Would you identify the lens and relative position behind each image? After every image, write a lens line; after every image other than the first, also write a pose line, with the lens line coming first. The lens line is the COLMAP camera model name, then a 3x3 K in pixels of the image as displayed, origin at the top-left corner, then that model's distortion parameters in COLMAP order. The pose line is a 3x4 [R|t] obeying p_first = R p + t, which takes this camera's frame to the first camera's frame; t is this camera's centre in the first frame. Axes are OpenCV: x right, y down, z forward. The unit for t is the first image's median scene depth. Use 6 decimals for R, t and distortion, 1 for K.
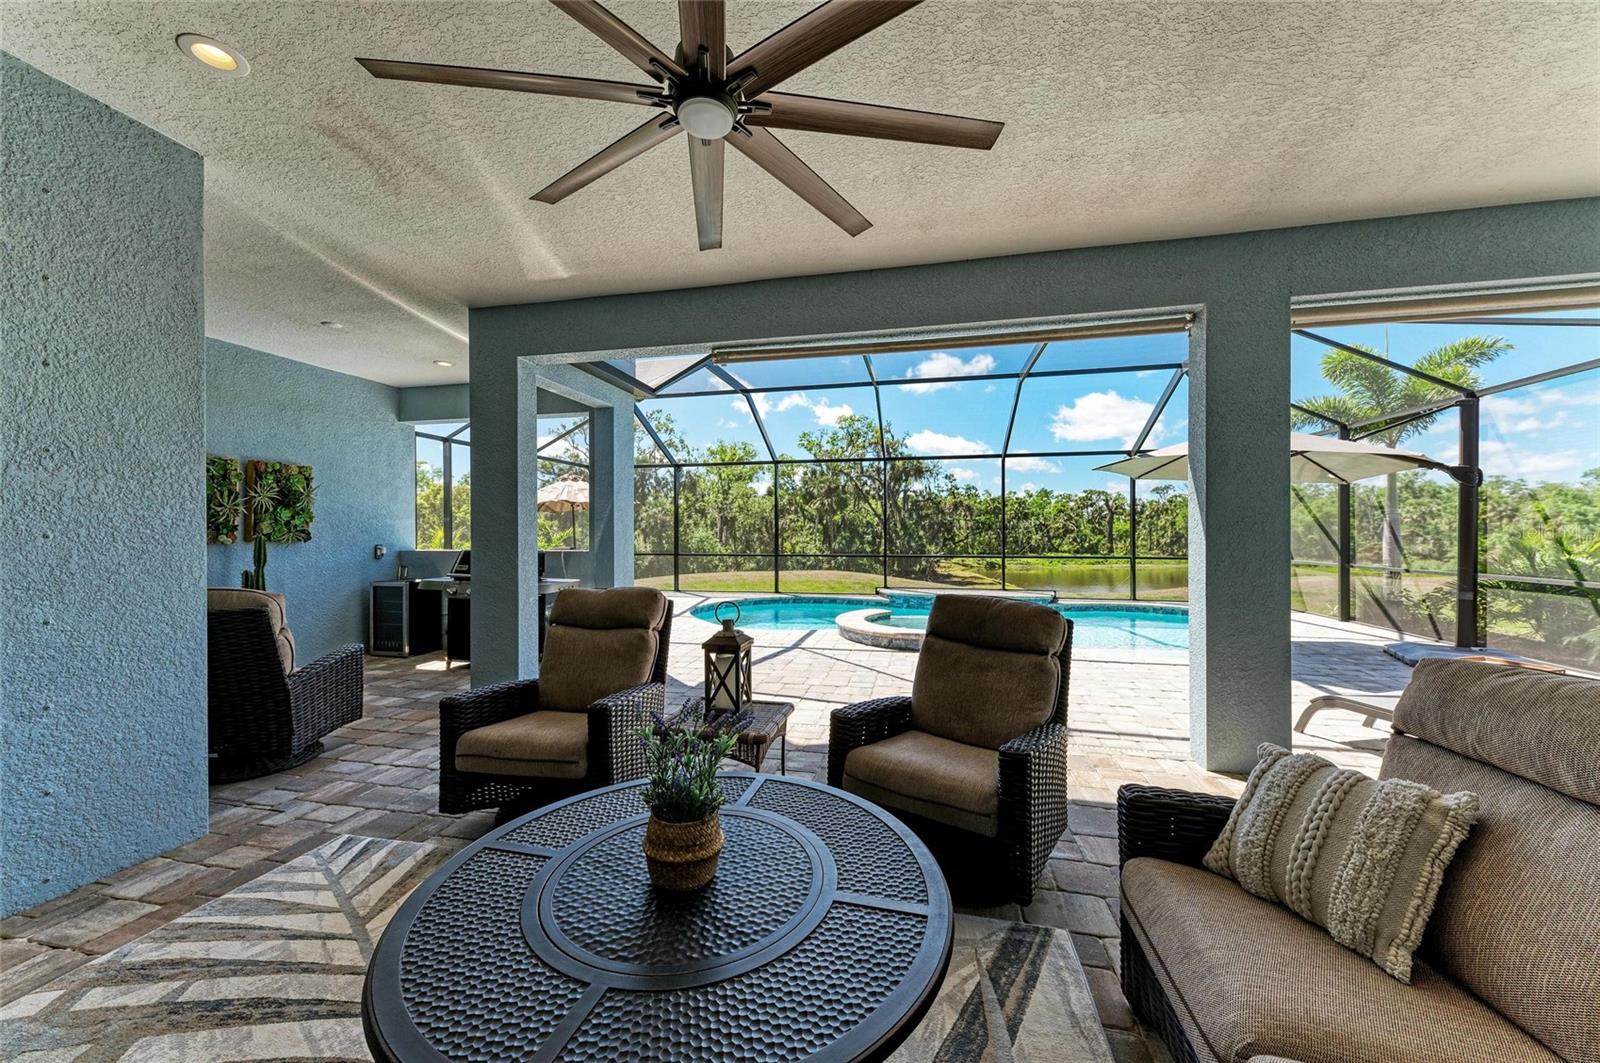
lens RADIAL K [[579.3, 0, 799.5], [0, 579.3, 535.5], [0, 0, 1]] dist [0.012201, -0.000221]
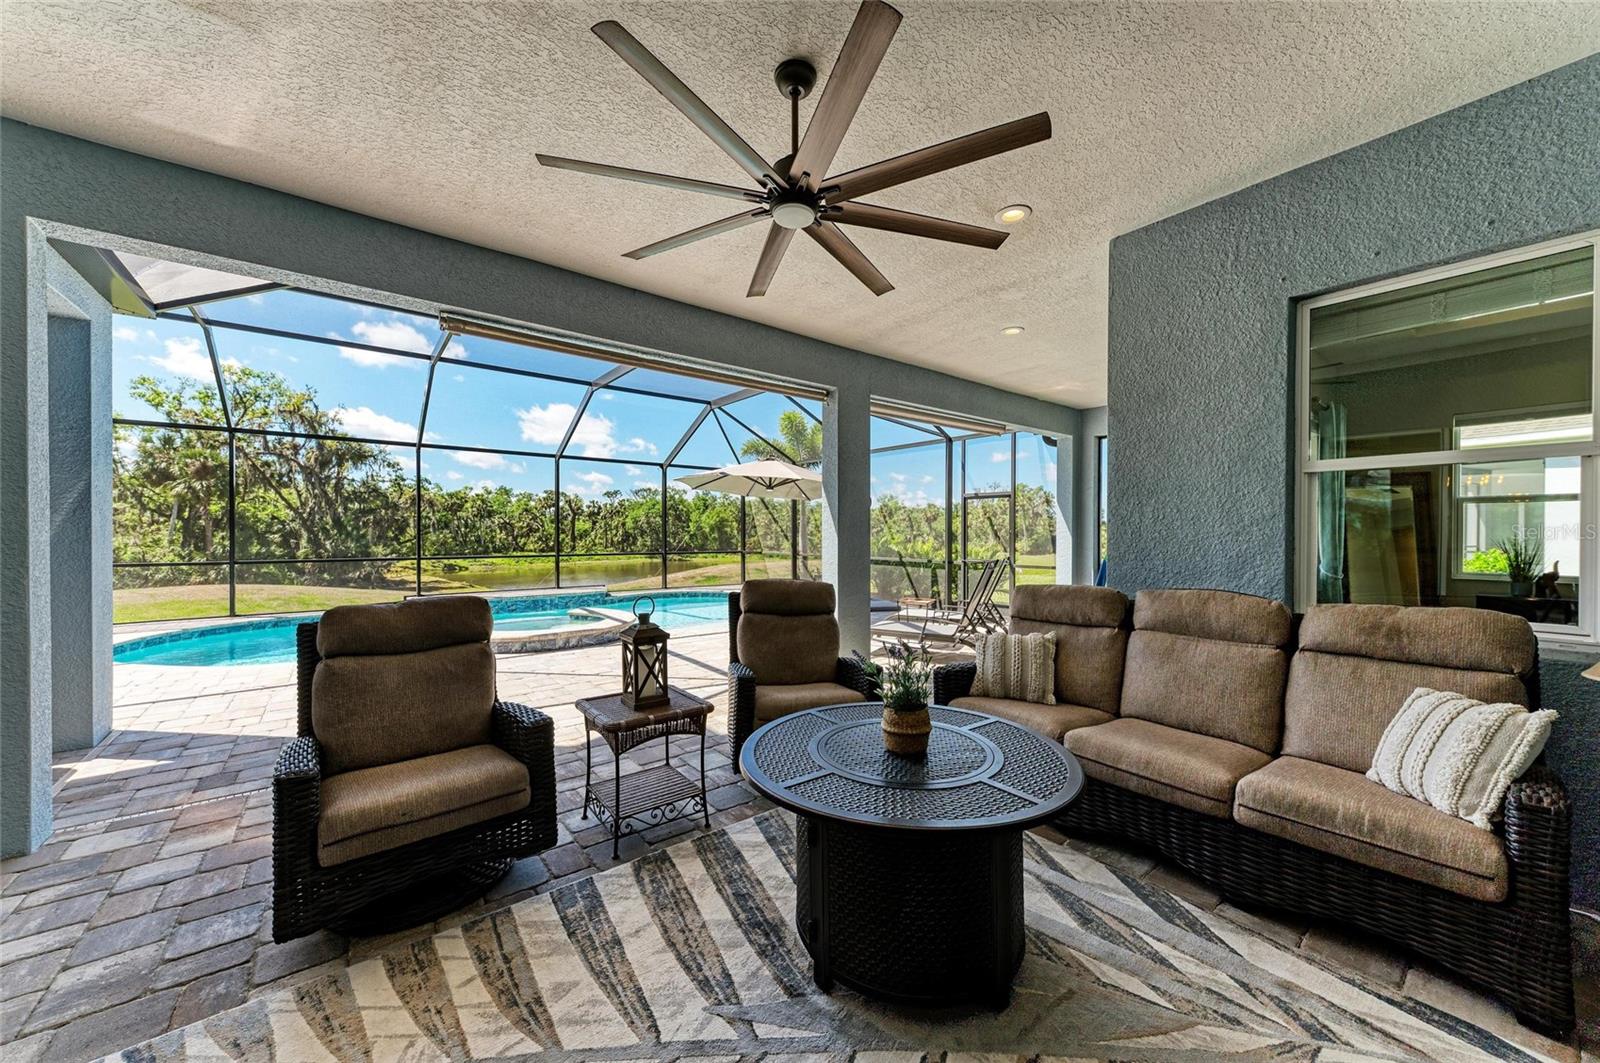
lens RADIAL K [[579.3, 0, 799.5], [0, 579.3, 535.5], [0, 0, 1]] dist [0.012201, -0.000221]
pose [[0.637027, -0.001349, 0.770840, -0.289720], [0.000144, 0.999999, 0.001632, 0.000343], [-0.770841, -0.000929, 0.637027, 0.039626]]
